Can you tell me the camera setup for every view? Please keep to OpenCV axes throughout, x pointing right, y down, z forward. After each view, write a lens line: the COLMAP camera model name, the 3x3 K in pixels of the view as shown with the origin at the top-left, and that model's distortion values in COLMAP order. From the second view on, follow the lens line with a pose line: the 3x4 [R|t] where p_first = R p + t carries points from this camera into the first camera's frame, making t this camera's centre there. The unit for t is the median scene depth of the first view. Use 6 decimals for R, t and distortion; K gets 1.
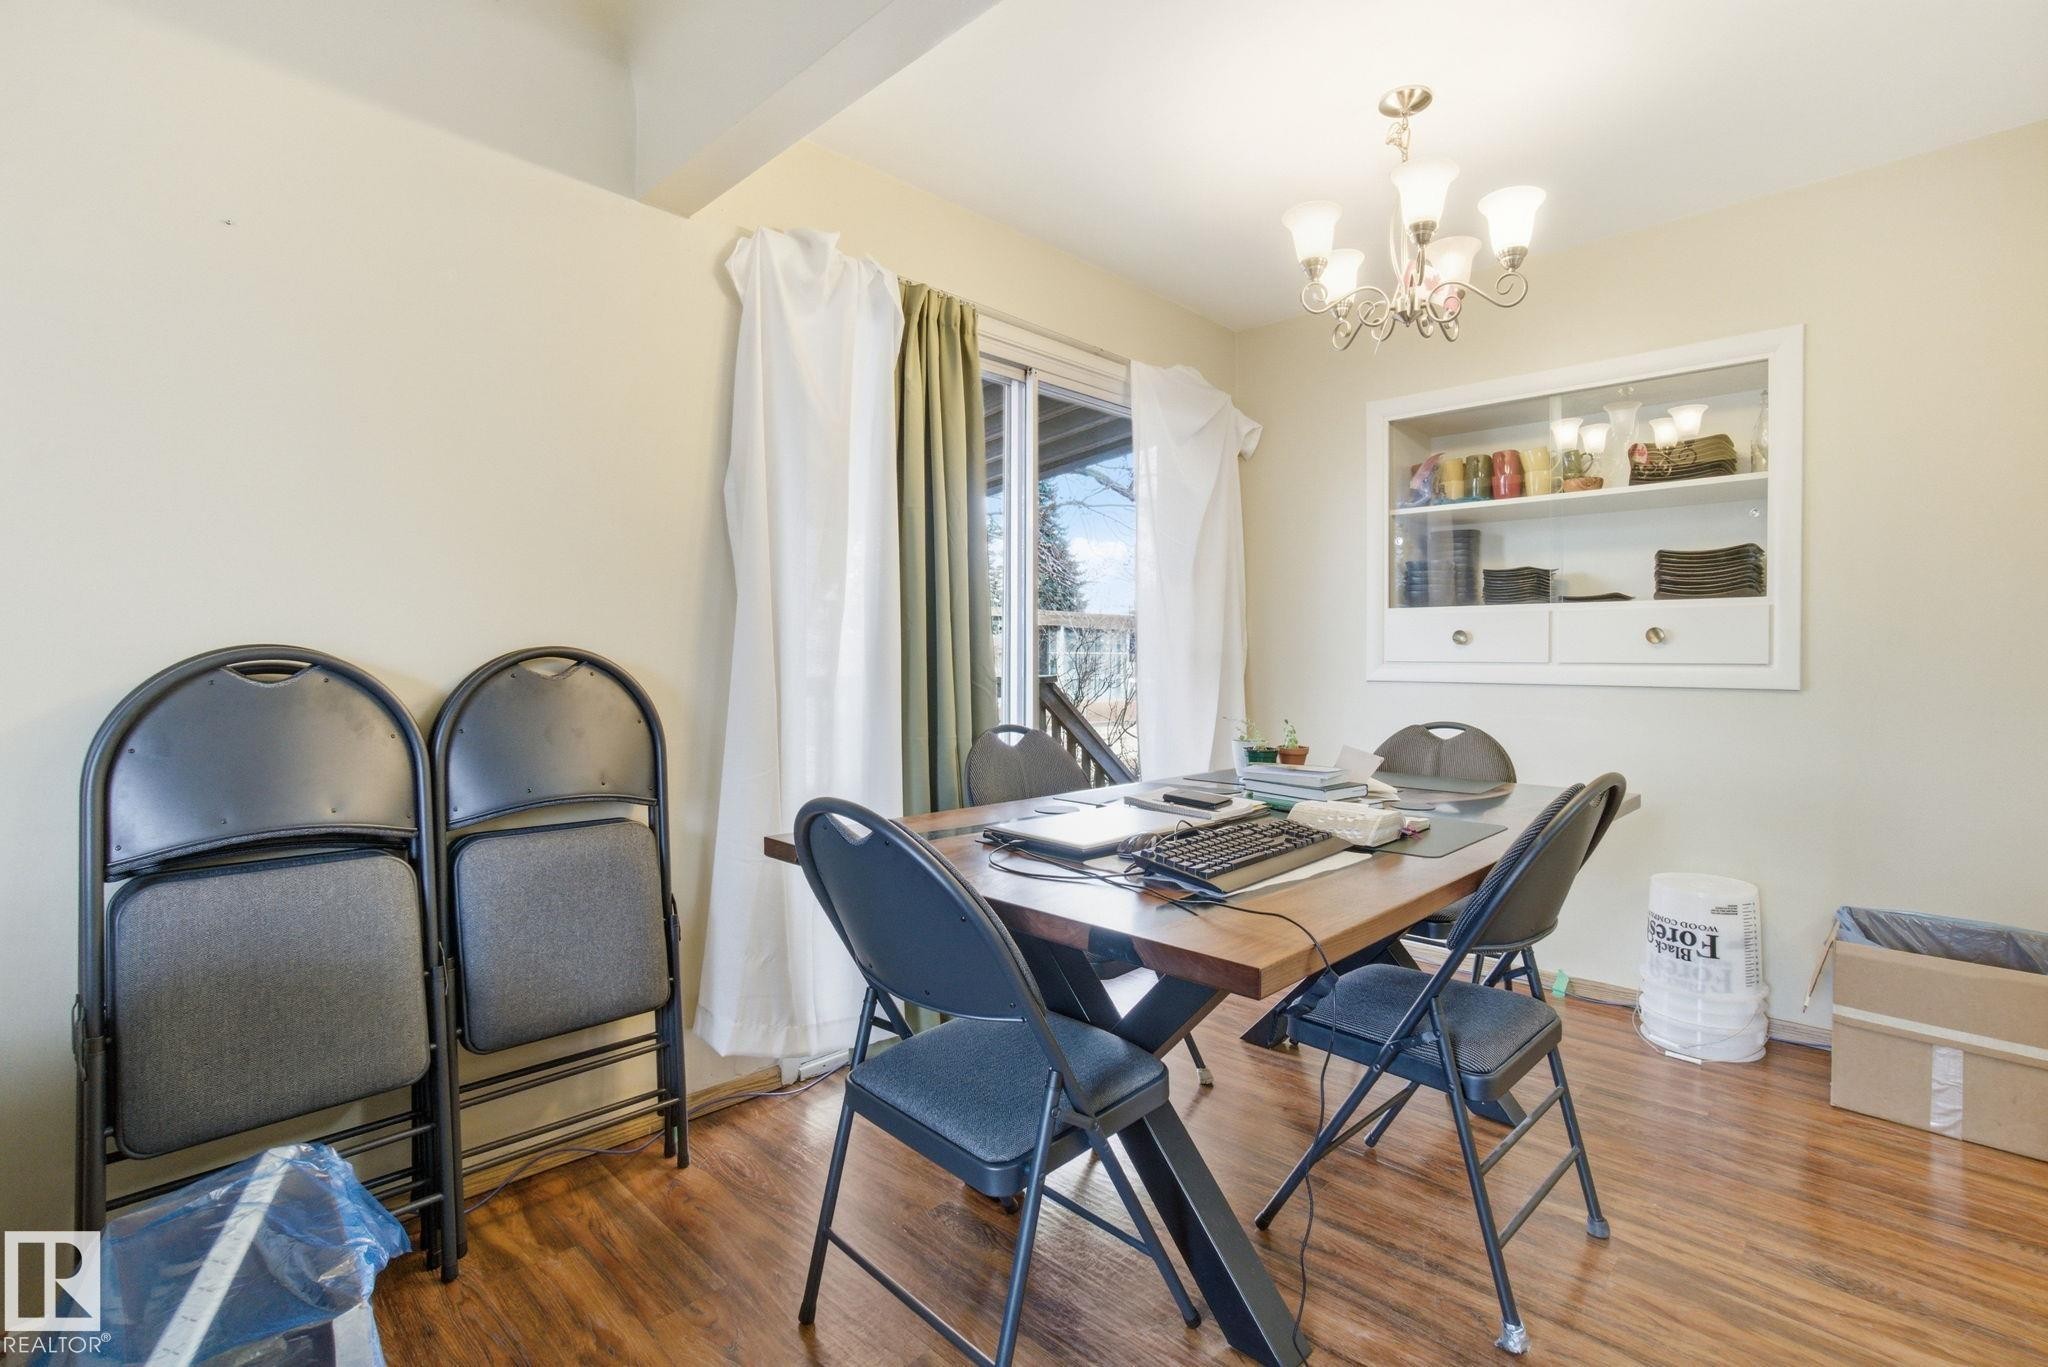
lens RADIAL K [[935.6, 0, 1011.9], [0, 935.6, 665.9], [0, 0, 1]] dist [-0.031728, 0.000762]
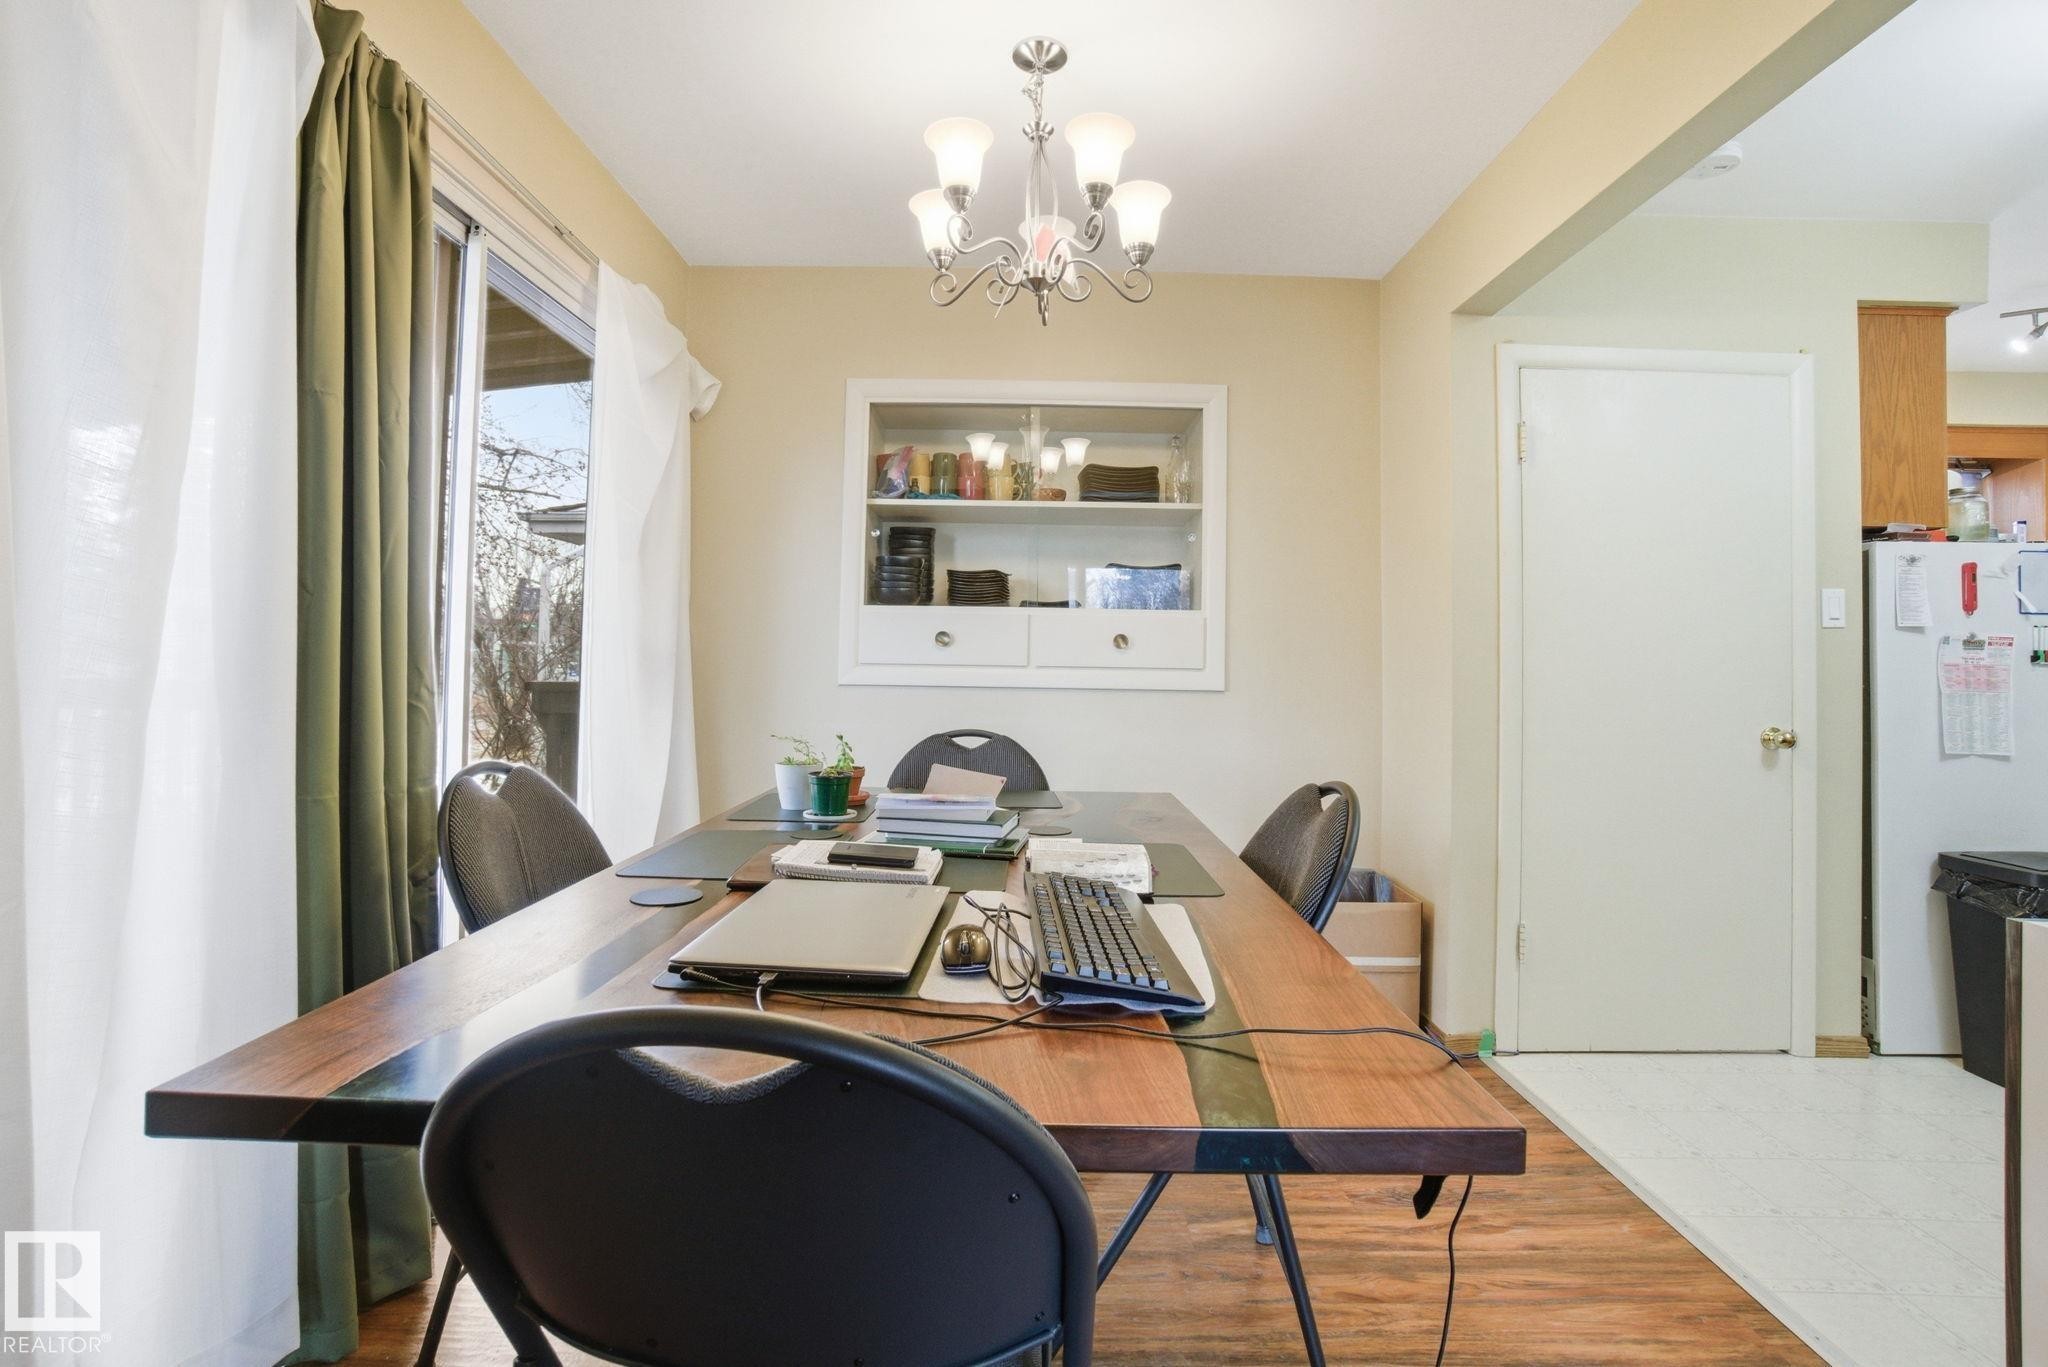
lens RADIAL K [[960.5, 0, 1024.2], [0, 960.5, 642.4], [0, 0, 1]] dist [-0.048360, 0.000671]
pose [[0.720986, 0.019935, 0.692663, -0.144003], [-0.004771, 0.999705, -0.023804, -0.004150], [-0.692933, 0.013858, 0.720868, 0.223099]]
